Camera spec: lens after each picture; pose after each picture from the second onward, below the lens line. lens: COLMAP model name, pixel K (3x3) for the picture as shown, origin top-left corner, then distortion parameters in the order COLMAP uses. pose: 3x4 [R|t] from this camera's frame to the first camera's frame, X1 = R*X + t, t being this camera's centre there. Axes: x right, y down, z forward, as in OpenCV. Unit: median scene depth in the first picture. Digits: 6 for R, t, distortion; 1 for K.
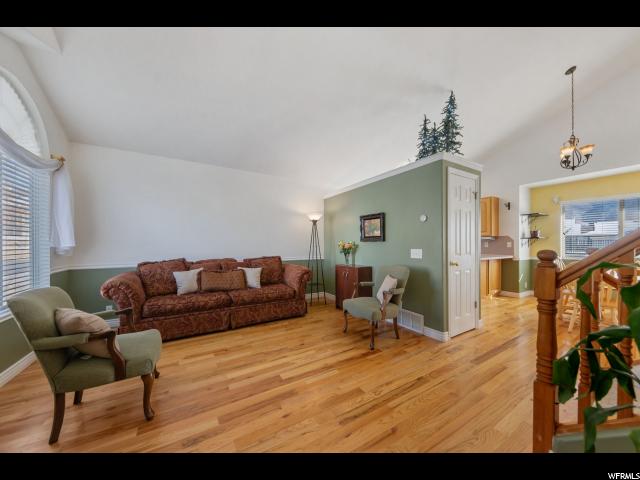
lens RADIAL K [[221.7, 0, 320.0], [0, 221.7, 240.0], [0, 0, 1]] dist [0.002151, 0.000096]
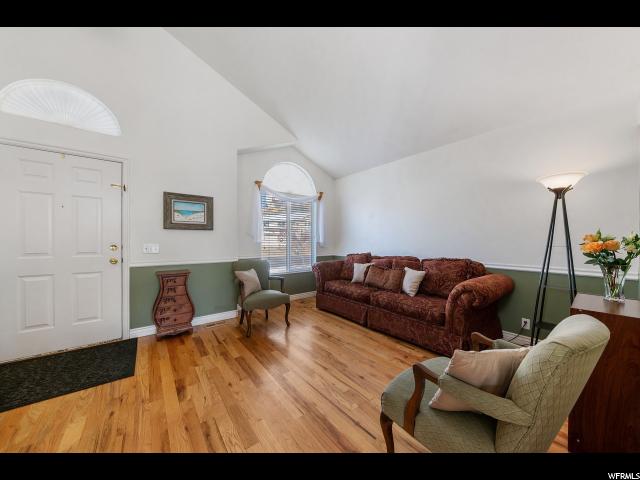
lens RADIAL K [[221.7, 0, 320.0], [0, 221.7, 240.0], [0, 0, 1]] dist [0.002151, 0.000096]
pose [[0.132327, -0.006958, -0.991182, 0.650232], [0.008984, 0.999943, -0.005820, 0.027849], [0.991165, -0.008134, 0.132382, 0.806691]]
